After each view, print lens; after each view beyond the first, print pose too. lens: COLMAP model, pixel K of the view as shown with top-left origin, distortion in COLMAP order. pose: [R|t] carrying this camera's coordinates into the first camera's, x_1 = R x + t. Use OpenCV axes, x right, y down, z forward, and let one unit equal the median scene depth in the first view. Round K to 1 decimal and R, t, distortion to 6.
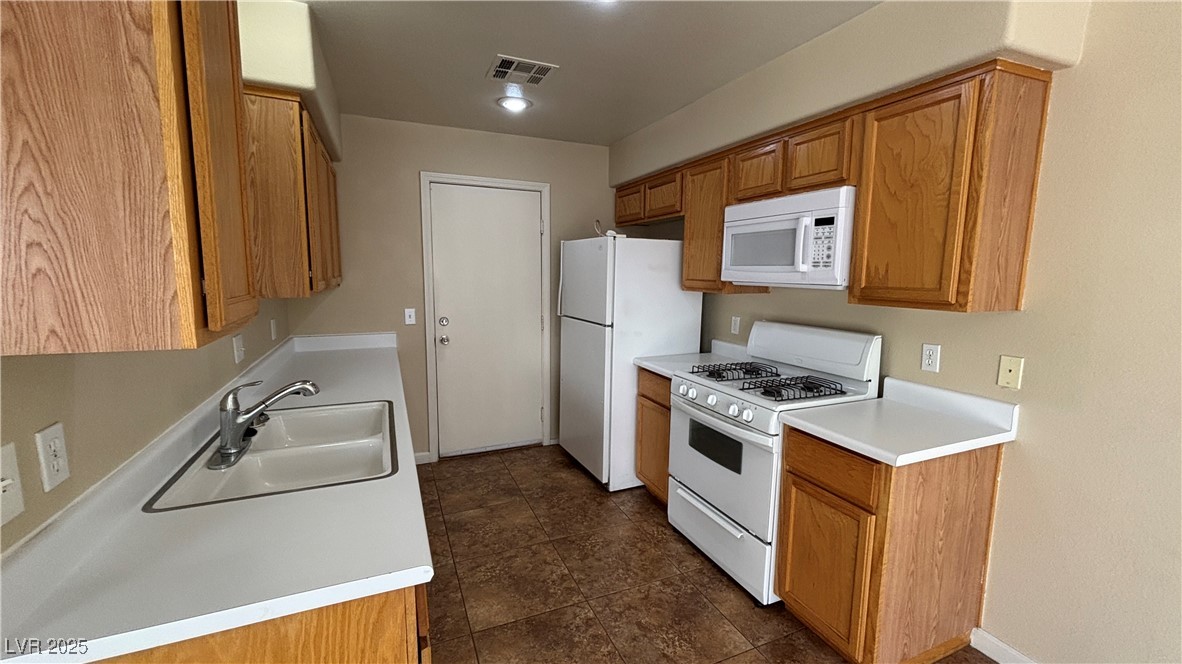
lens RADIAL K [[478.4, 0, 594.2], [0, 478.4, 330.1], [0, 0, 1]] dist [-0.001826, 0.001551]
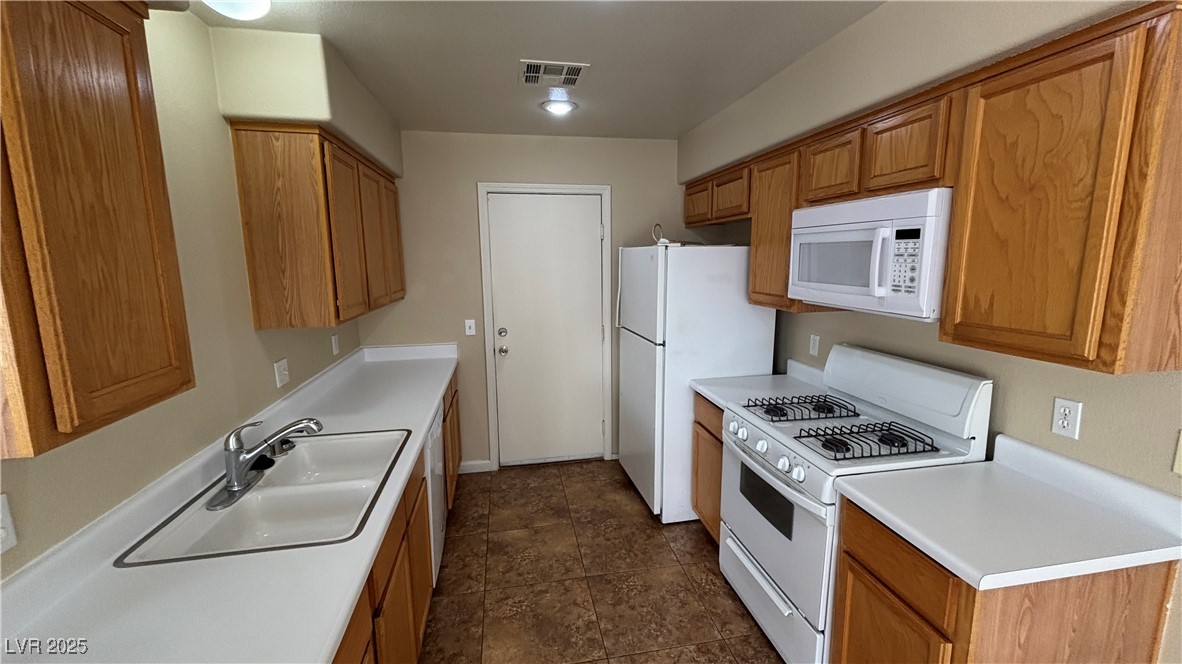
lens RADIAL K [[478.4, 0, 590.3], [0, 478.4, 332.8], [0, 0, 1]] dist [-0.001826, 0.001551]
pose [[0.974555, 0.013005, -0.223771, 0.147892], [-0.006254, 0.999504, 0.030853, -0.083345], [0.224061, -0.028669, 0.974153, 0.121959]]
